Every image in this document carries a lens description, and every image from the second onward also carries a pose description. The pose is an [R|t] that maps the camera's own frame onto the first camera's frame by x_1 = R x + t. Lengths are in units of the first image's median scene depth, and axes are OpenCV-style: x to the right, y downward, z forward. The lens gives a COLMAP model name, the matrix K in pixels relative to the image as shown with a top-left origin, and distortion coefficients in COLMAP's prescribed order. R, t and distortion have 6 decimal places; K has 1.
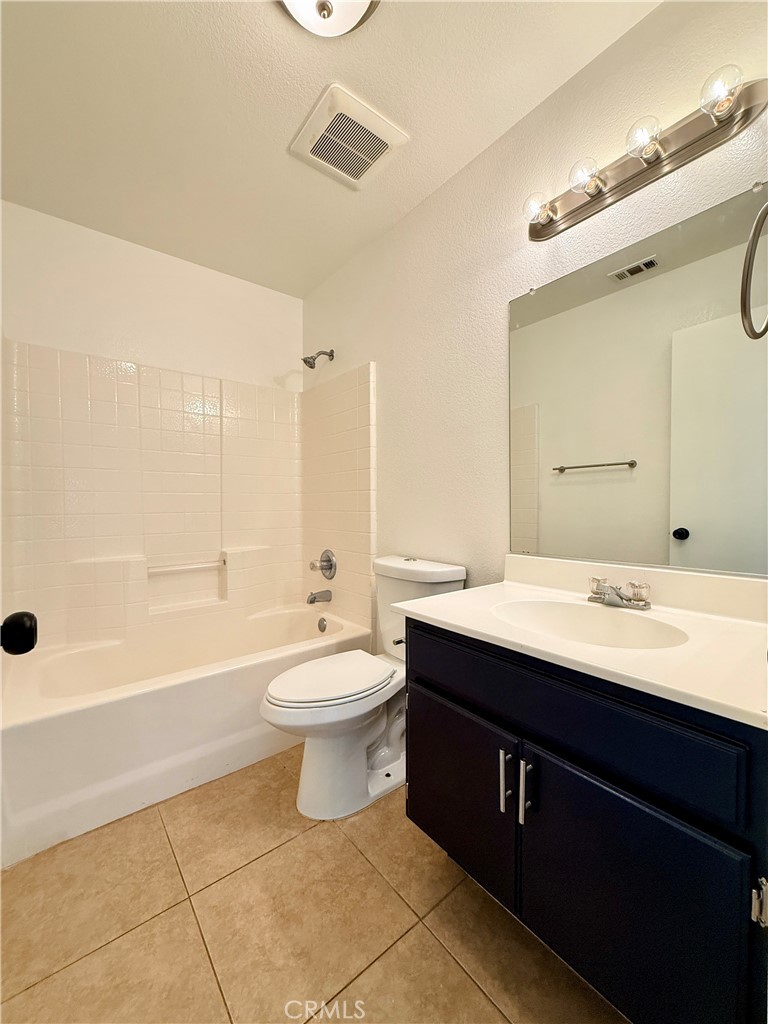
lens RADIAL K [[409.0, 0, 384.0], [0, 409.0, 512.0], [0, 0, 1]] dist [0.001175, 0.000100]
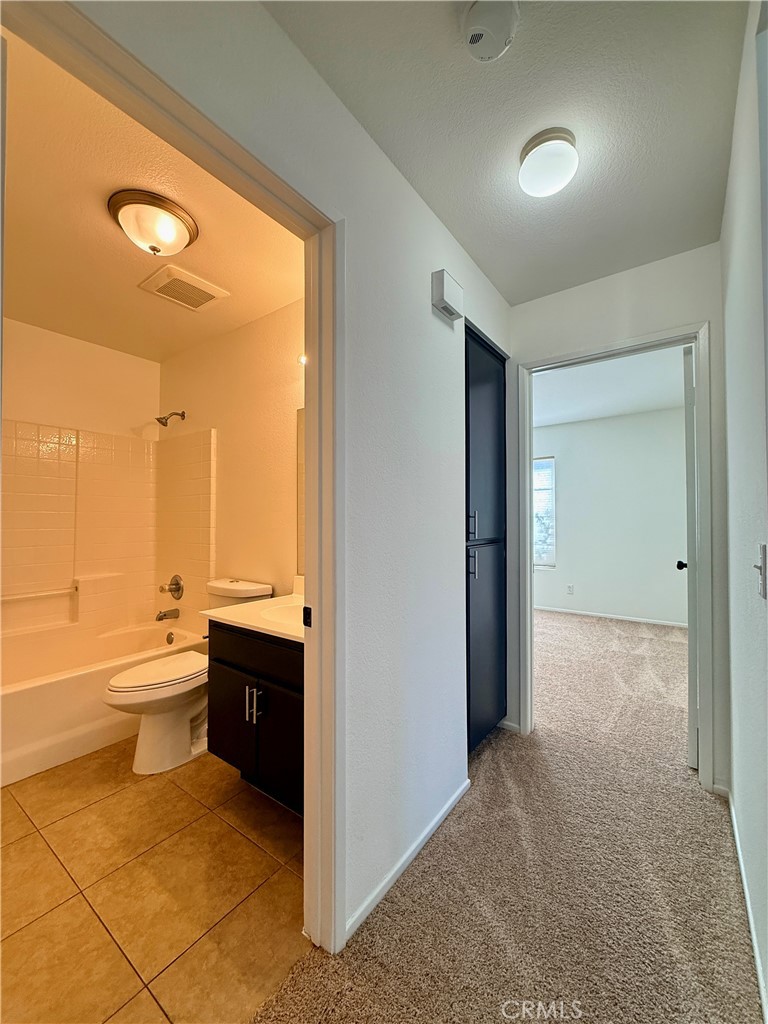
lens RADIAL K [[409.0, 0, 384.0], [0, 409.0, 512.0], [0, 0, 1]] dist [0.001175, 0.000100]
pose [[0.965228, 0.009929, 0.261220, 0.191751], [0.001307, 0.999083, -0.042804, -0.057247], [-0.261406, 0.041658, 0.964330, -0.466402]]
